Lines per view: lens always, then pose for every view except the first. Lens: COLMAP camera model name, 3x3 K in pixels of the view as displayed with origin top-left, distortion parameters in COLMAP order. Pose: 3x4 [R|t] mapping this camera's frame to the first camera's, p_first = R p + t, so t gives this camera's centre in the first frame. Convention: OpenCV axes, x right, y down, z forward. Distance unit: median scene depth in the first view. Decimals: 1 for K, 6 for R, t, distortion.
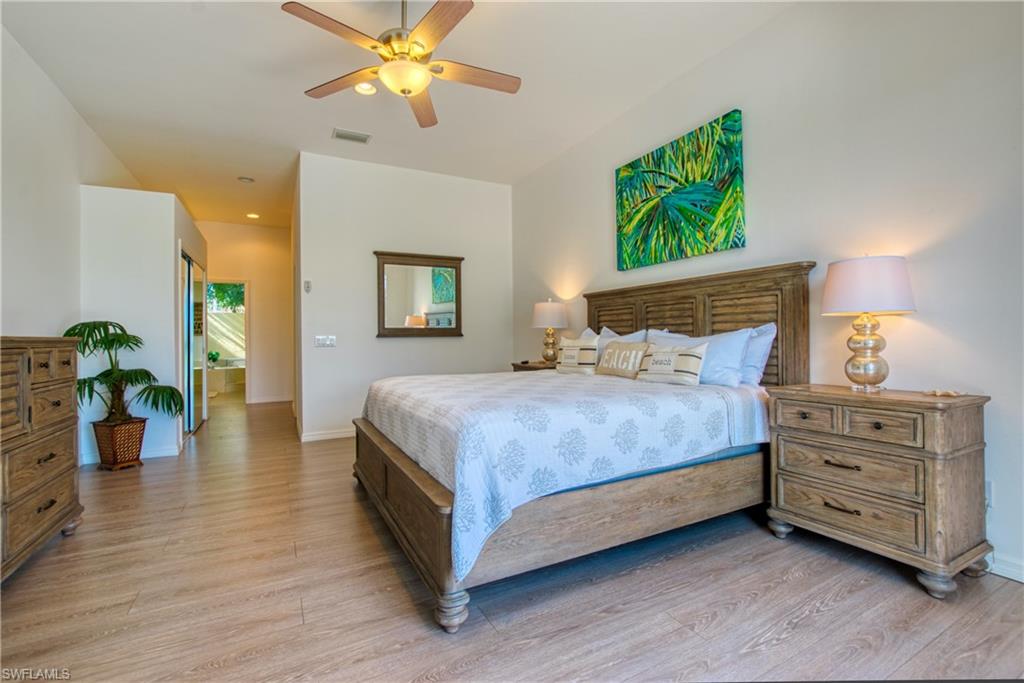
lens RADIAL K [[449.4, 0, 512.0], [0, 449.4, 341.5], [0, 0, 1]] dist [-0.017878, -0.000118]
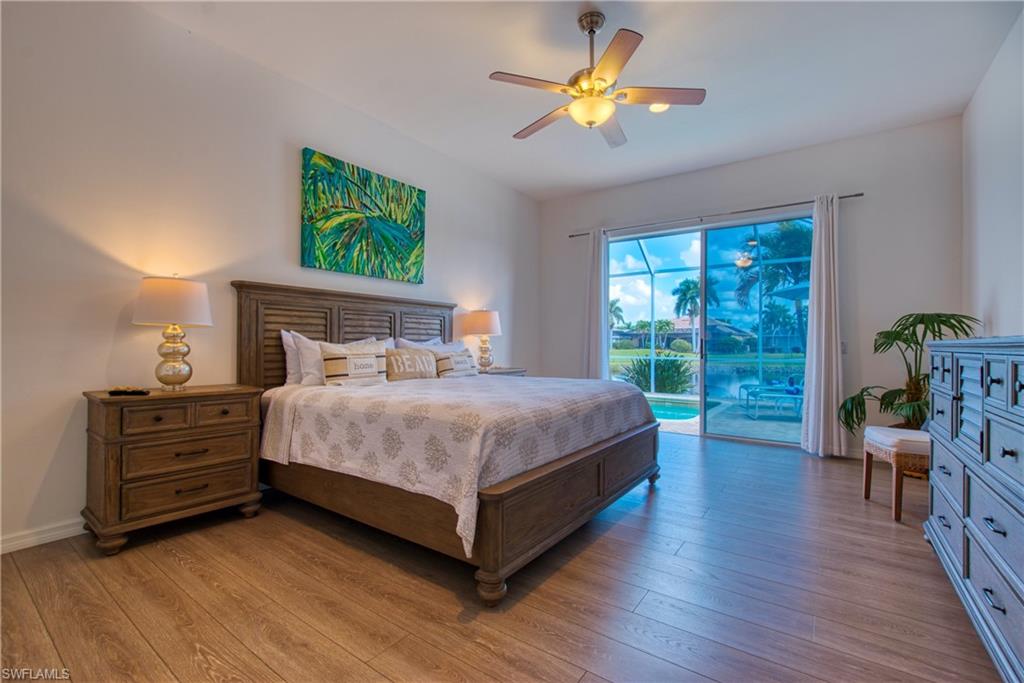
lens RADIAL K [[449.4, 0, 512.0], [0, 449.4, 341.5], [0, 0, 1]] dist [-0.017878, -0.000118]
pose [[-0.439573, 0.008508, 0.898167, -0.802601], [0.000842, 0.999959, -0.009060, -0.006109], [-0.898207, -0.003226, -0.439561, 1.164705]]
